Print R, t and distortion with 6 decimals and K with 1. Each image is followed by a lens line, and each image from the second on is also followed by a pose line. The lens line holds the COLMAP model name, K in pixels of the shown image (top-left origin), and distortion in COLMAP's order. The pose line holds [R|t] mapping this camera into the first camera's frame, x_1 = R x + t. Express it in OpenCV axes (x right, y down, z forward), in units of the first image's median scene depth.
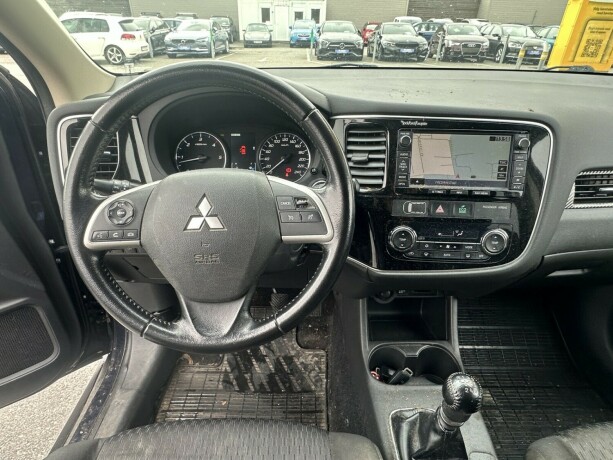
lens RADIAL K [[356.2, 0, 305.7], [0, 356.2, 229.3], [0, 0, 1]] dist [0.000598, 0.000629]
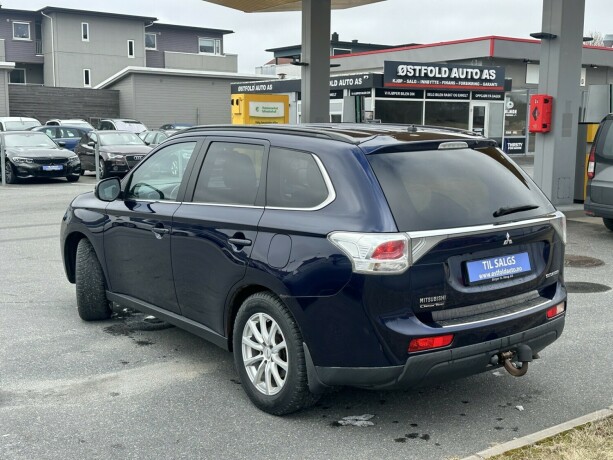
lens RADIAL K [[816.5, 0, 306.1], [0, 816.5, 230.3], [0, 0, 1]] dist [-0.003582, 0.000000]
pose [[0.797399, -0.096527, 0.595682, -0.275837], [0.310761, 0.911855, -0.268232, 0.184570], [-0.517284, 0.399003, 0.757109, -0.401045]]
